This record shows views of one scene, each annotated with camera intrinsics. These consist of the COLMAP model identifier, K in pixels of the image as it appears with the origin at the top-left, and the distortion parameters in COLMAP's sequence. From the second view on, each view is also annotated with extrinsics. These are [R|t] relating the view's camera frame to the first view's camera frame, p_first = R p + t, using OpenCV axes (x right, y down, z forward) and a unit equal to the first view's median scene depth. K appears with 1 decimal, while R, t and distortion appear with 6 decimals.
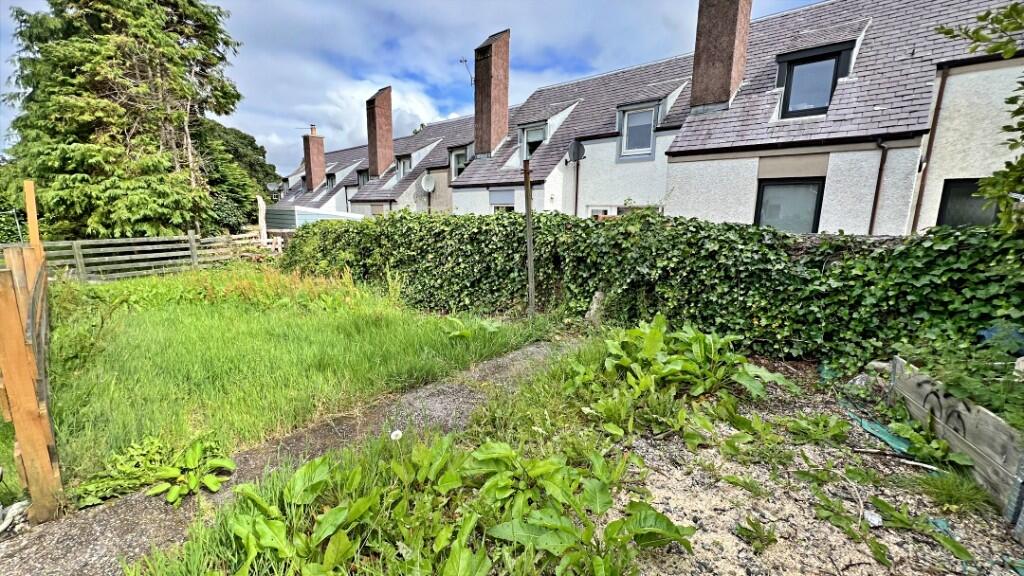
lens RADIAL K [[402.8, 0, 516.0], [0, 402.8, 290.8], [0, 0, 1]] dist [-0.003353, -0.000276]
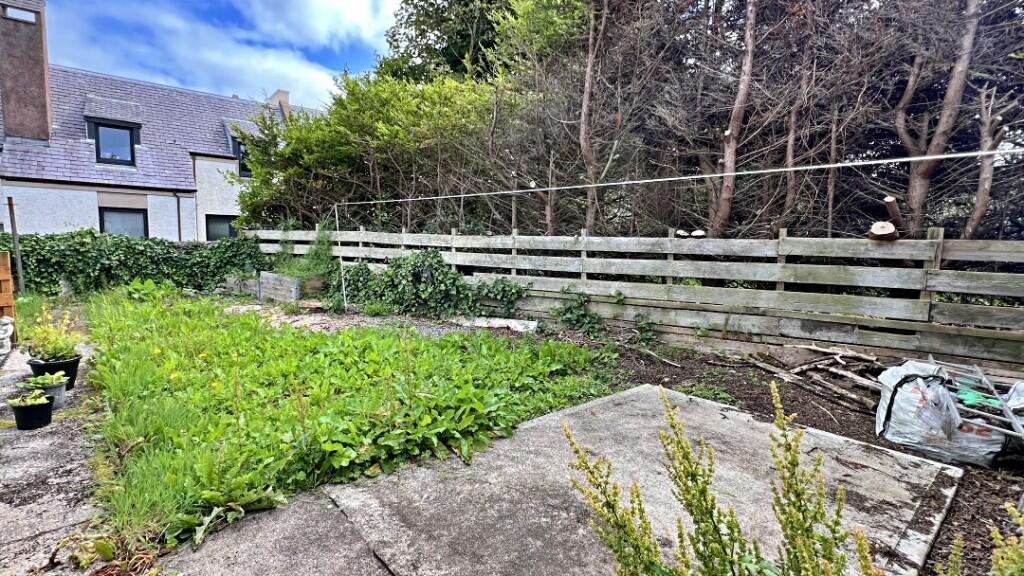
lens RADIAL K [[484.1, 0, 515.0], [0, 484.1, 287.5], [0, 0, 1]] dist [0.003202, 0.000231]
pose [[0.146890, -0.104385, 0.983629, -1.048643], [0.171728, 0.982006, 0.078568, 0.138170], [-0.974132, 0.157376, 0.162173, -0.769283]]
